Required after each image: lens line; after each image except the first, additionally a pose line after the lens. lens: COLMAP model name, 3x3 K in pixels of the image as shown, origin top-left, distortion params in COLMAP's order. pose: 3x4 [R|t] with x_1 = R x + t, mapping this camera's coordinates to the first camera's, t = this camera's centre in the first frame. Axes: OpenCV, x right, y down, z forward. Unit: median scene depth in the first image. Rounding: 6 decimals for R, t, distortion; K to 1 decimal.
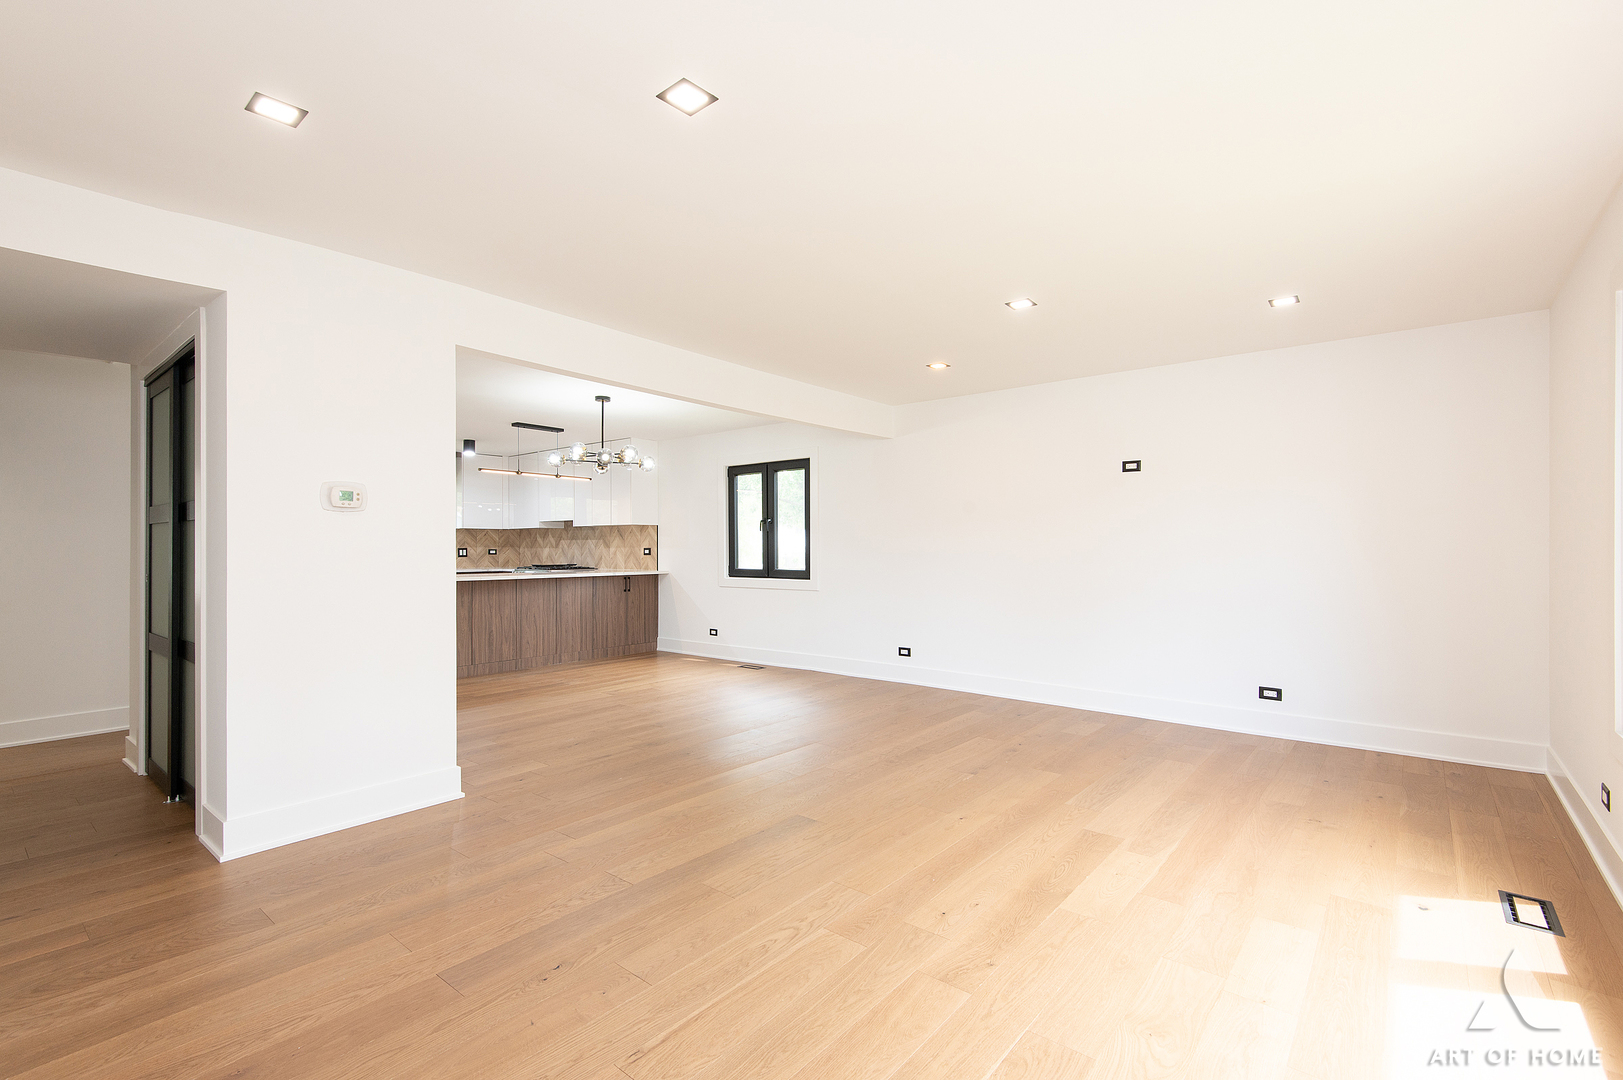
lens RADIAL K [[730.5, 0, 805.8], [0, 730.5, 539.7], [0, 0, 1]] dist [0.033444, -0.018765]
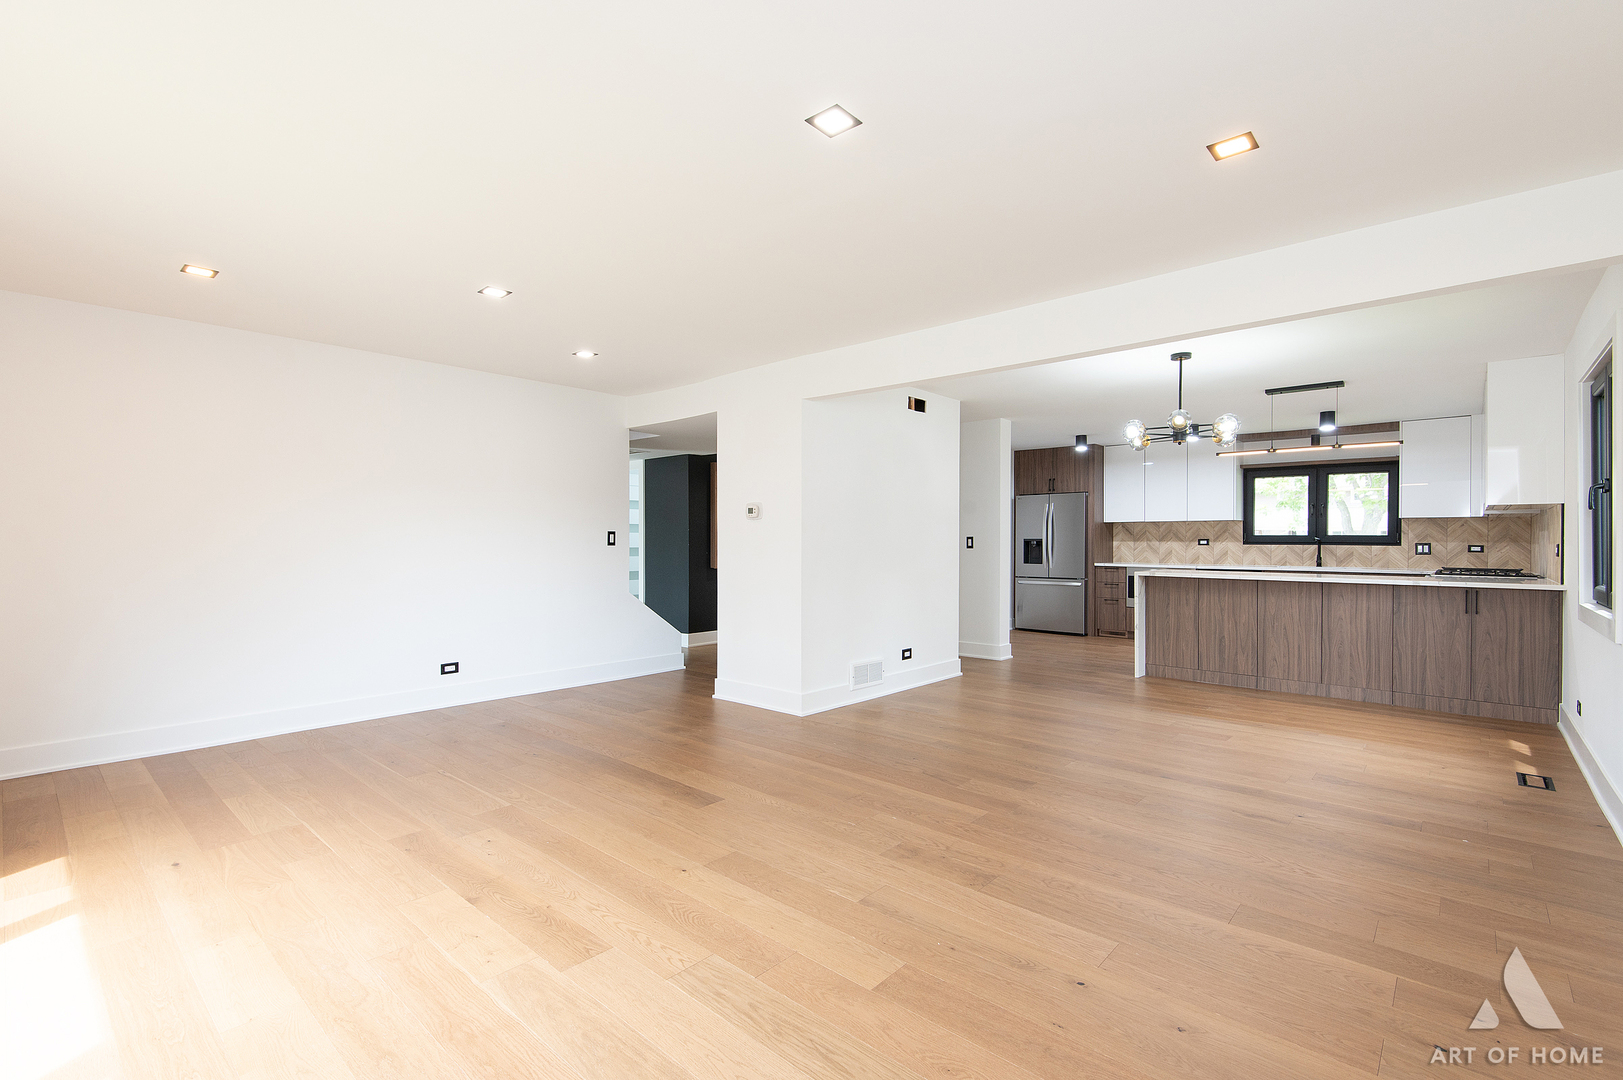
lens RADIAL K [[730.5, 0, 805.8], [0, 730.5, 539.7], [0, 0, 1]] dist [0.033444, -0.018765]
pose [[-0.042271, -0.000471, -0.999106, 0.425069], [0.007715, 0.999970, -0.000798, 0.004391], [0.999076, -0.007742, -0.042266, 0.484672]]
